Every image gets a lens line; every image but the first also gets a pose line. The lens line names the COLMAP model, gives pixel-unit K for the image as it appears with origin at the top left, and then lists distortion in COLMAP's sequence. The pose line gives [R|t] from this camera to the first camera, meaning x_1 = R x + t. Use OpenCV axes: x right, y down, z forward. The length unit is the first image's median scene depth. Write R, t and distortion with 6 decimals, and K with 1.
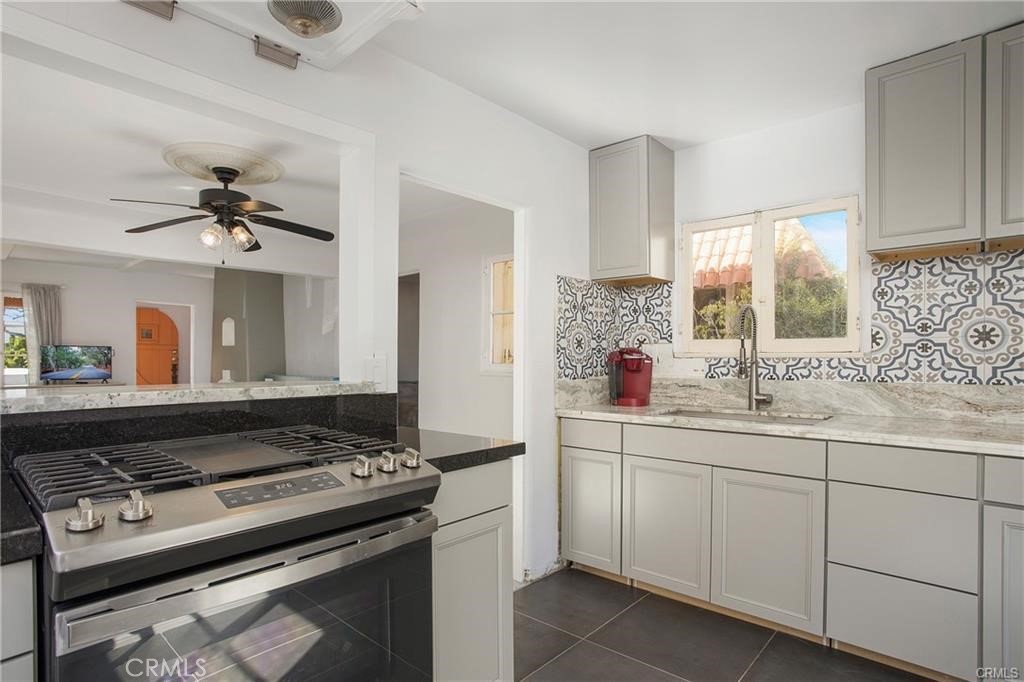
lens RADIAL K [[535.9, 0, 512.5], [0, 535.9, 358.5], [0, 0, 1]] dist [-0.041429, 0.014261]
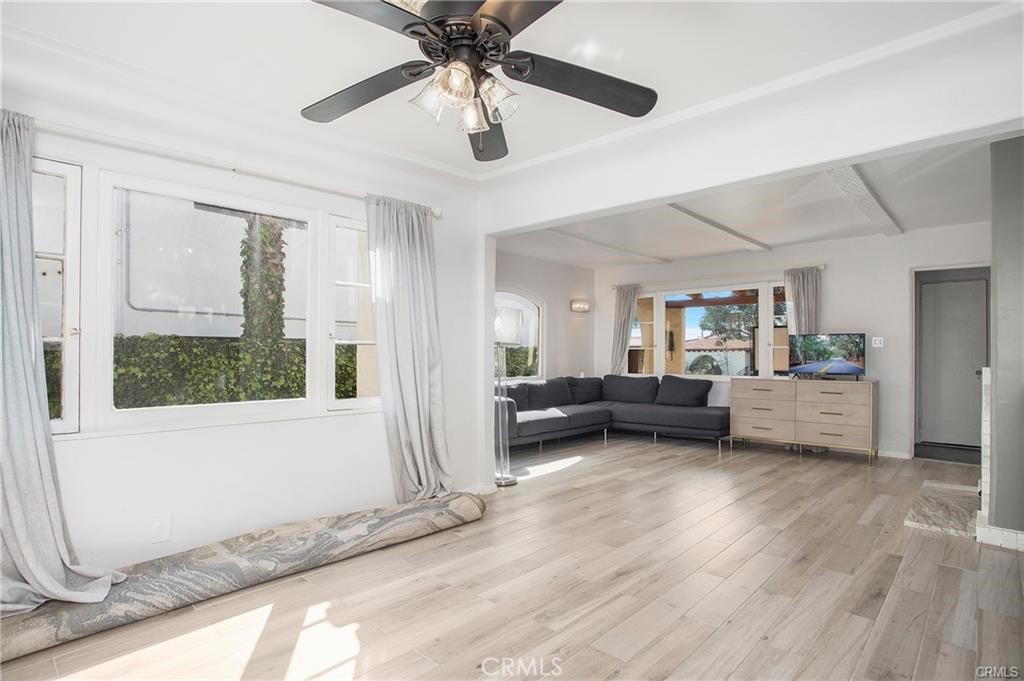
lens RADIAL K [[535.9, 0, 512.5], [0, 535.9, 358.0], [0, 0, 1]] dist [-0.041429, 0.014261]
pose [[-0.010377, 0.004936, -0.999934, 0.038135], [0.006795, 0.999965, 0.004866, 0.013252], [0.999923, -0.006744, -0.010410, 1.049347]]
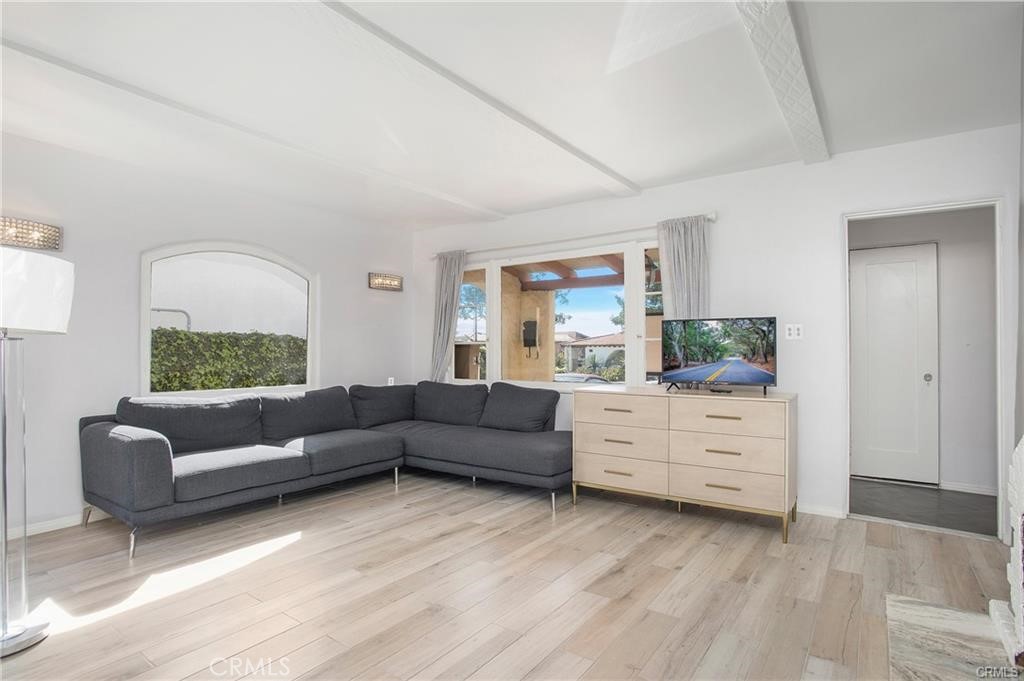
lens RADIAL K [[522.9, 0, 512.0], [0, 522.9, 340.5], [0, 0, 1]] dist [-0.035628, 0.000203]
pose [[0.108754, -0.019506, -0.993877, -0.705288], [0.008196, 0.999791, -0.018725, 0.010626], [0.994035, -0.006110, 0.108891, 1.532259]]
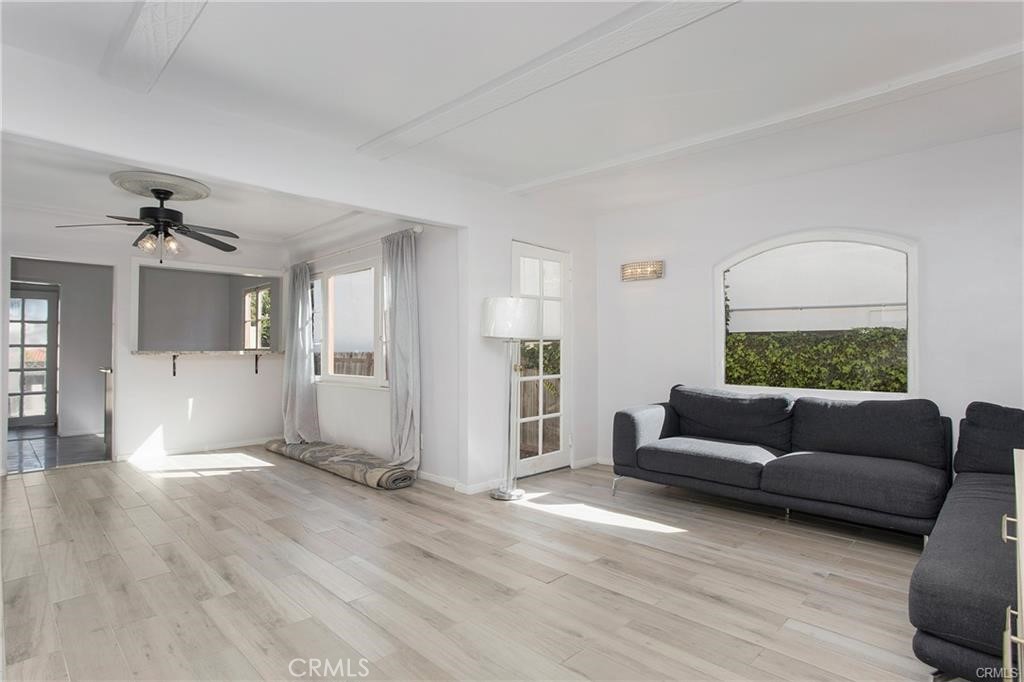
lens RADIAL K [[535.9, 0, 512.5], [0, 535.9, 358.5], [0, 0, 1]] dist [-0.041429, 0.014261]
pose [[-0.998136, 0.001522, 0.061012, -1.452584], [0.001787, 0.999989, 0.004290, 0.023800], [-0.061005, 0.004391, -0.998128, 2.239454]]
